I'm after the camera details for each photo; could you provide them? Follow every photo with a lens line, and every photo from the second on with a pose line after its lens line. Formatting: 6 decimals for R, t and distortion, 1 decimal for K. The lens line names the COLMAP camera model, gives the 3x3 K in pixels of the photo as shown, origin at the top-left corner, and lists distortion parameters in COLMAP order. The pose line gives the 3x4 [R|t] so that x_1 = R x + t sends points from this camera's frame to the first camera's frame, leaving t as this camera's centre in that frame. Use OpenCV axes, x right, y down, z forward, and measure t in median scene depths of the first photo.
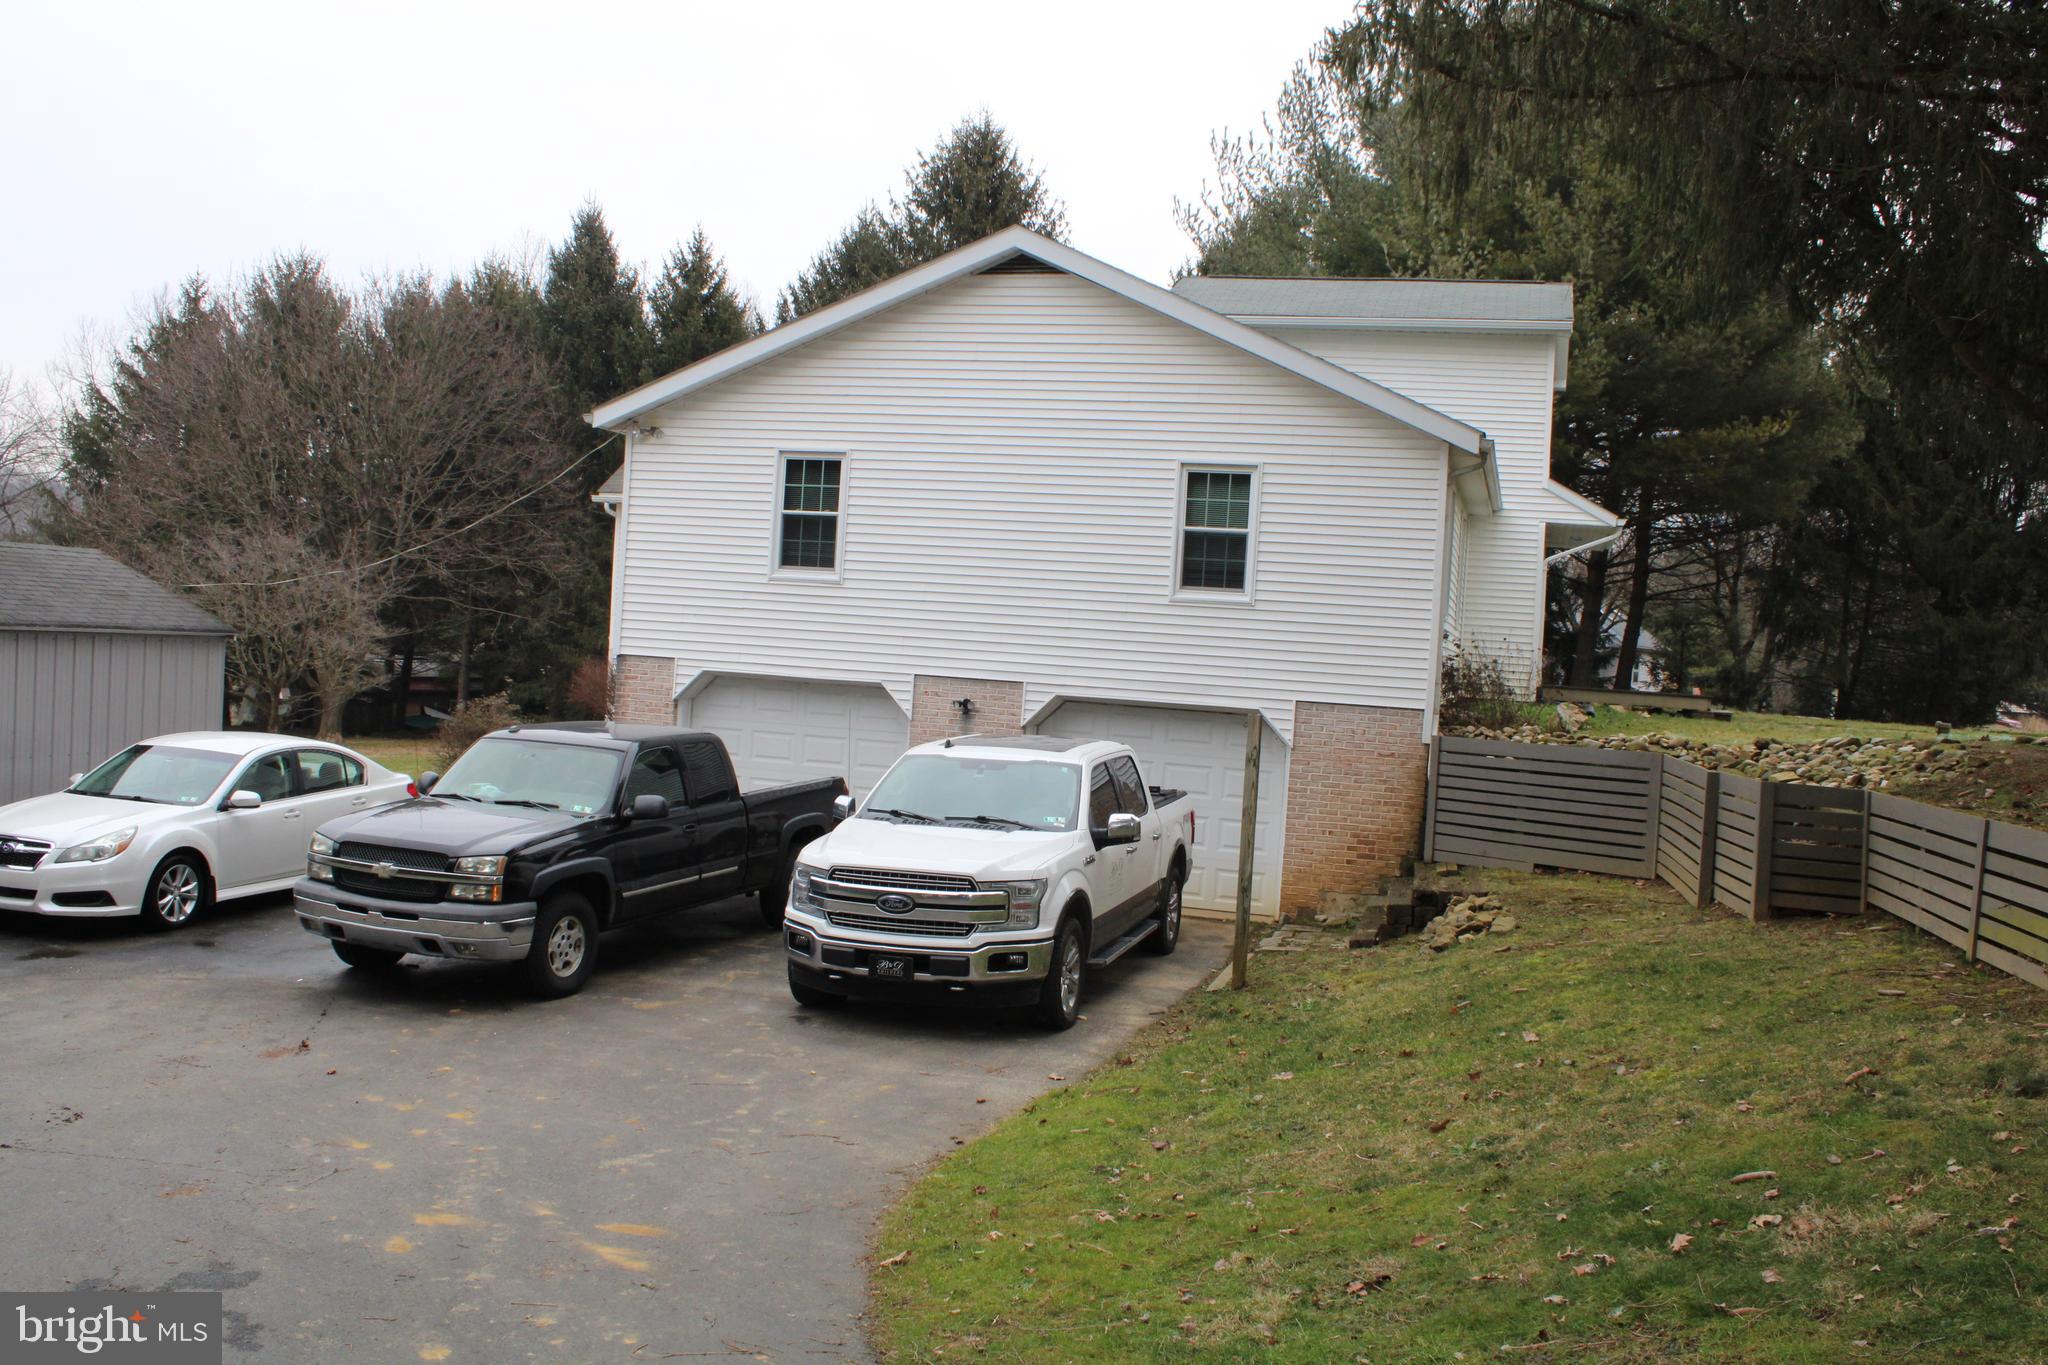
lens RADIAL K [[1675.6, 0, 1031.7], [0, 1675.6, 718.5], [0, 0, 1]] dist [-0.137222, 0.099303]
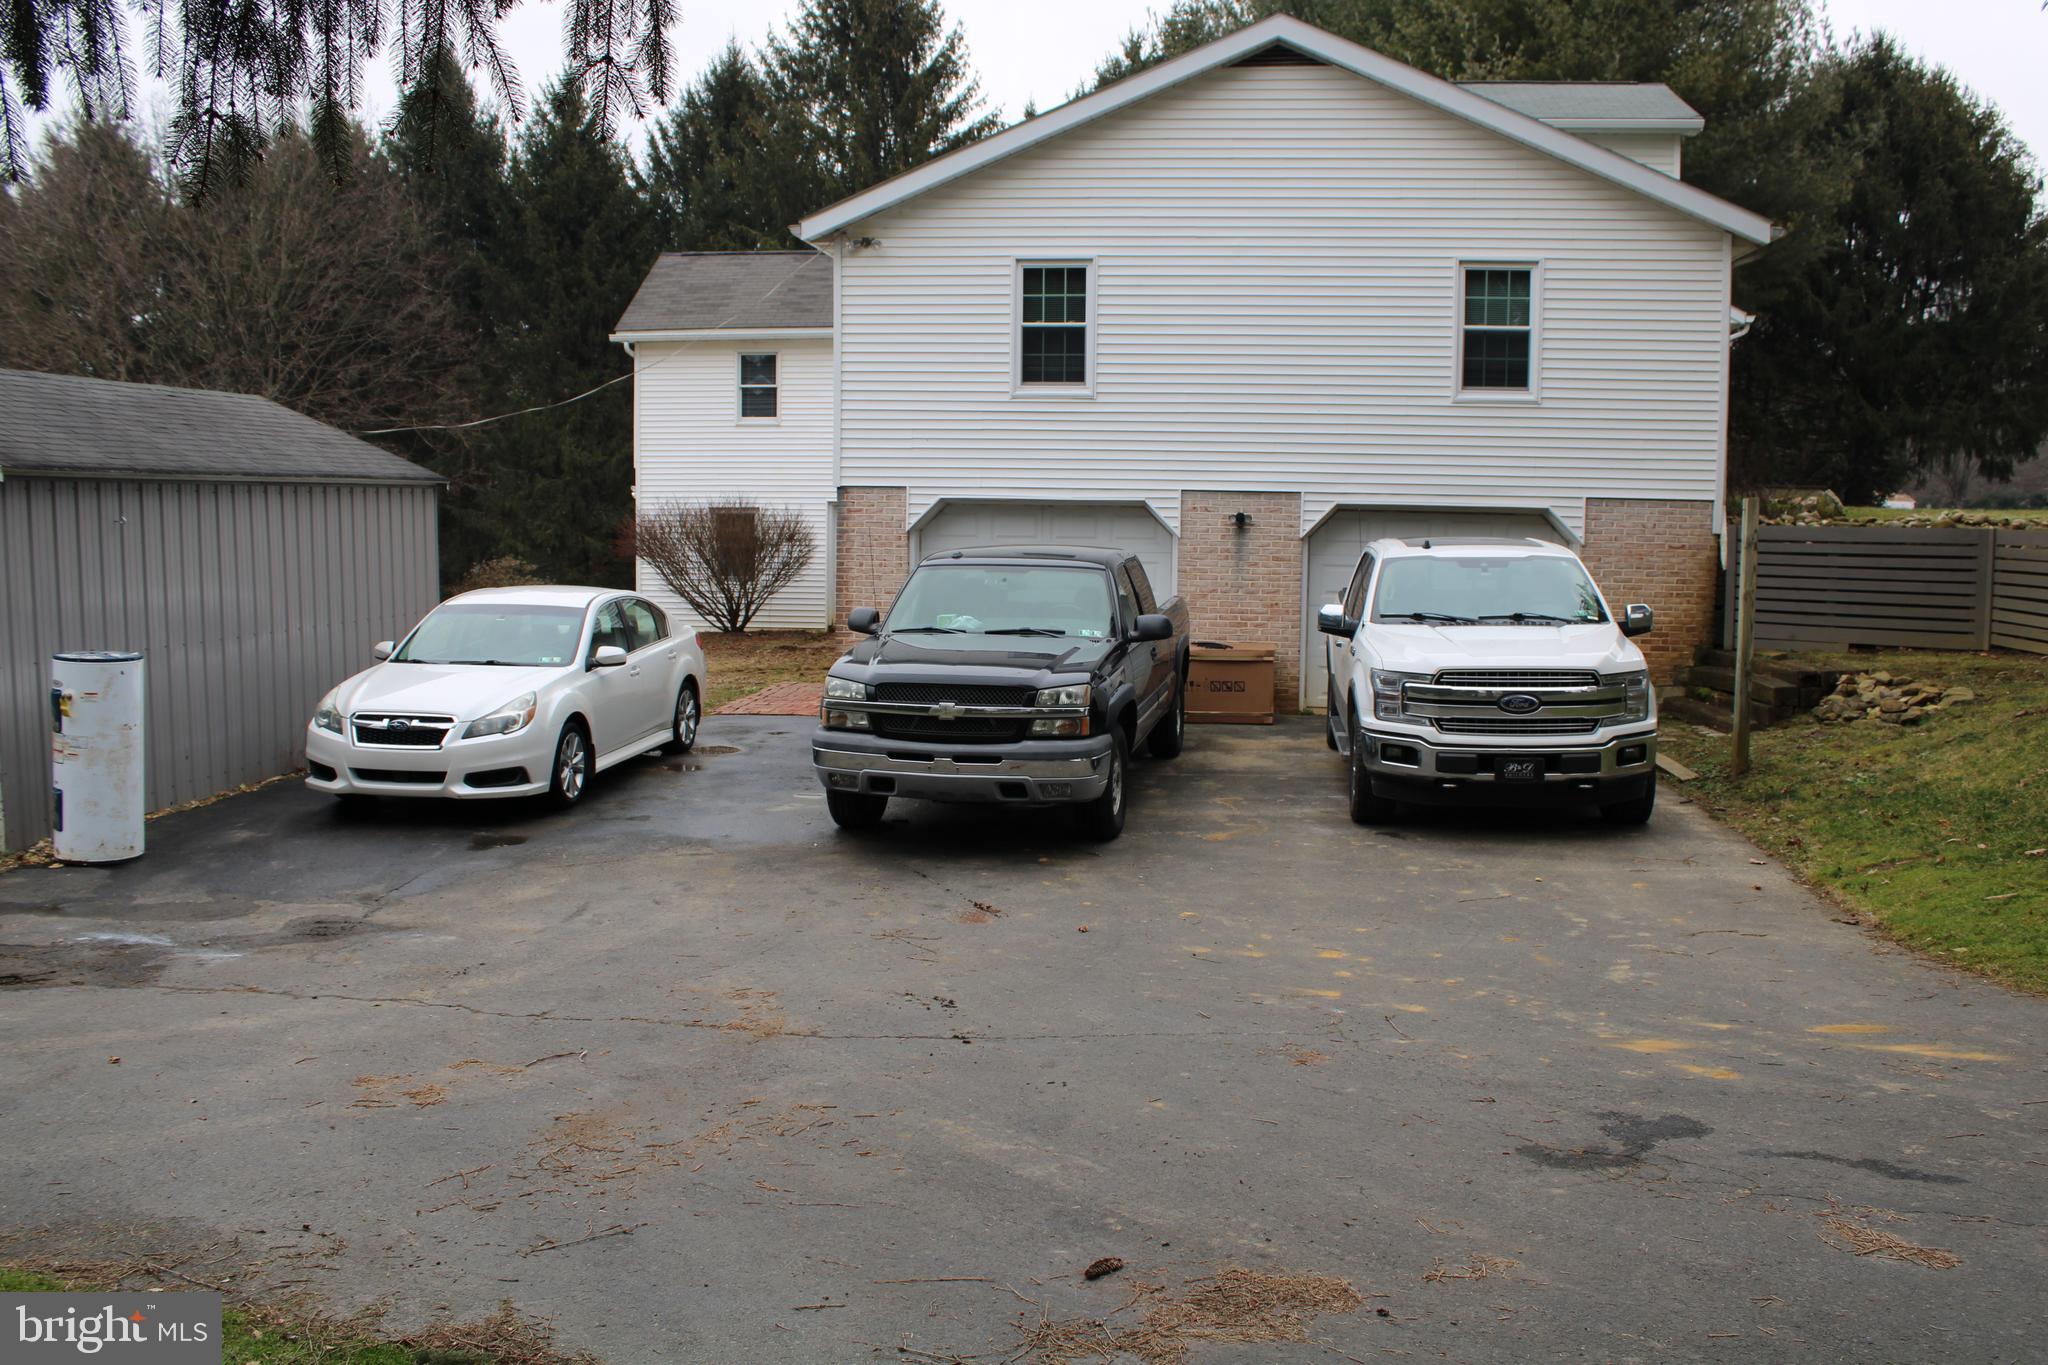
lens RADIAL K [[1675.6, 0, 1026.0], [0, 1675.6, 684.5], [0, 0, 1]] dist [-0.137222, 0.099303]
pose [[0.988337, -0.065172, 0.137634, -0.320361], [0.055271, 0.995683, 0.074574, 0.008738], [-0.141900, -0.066097, 0.987672, 0.066951]]
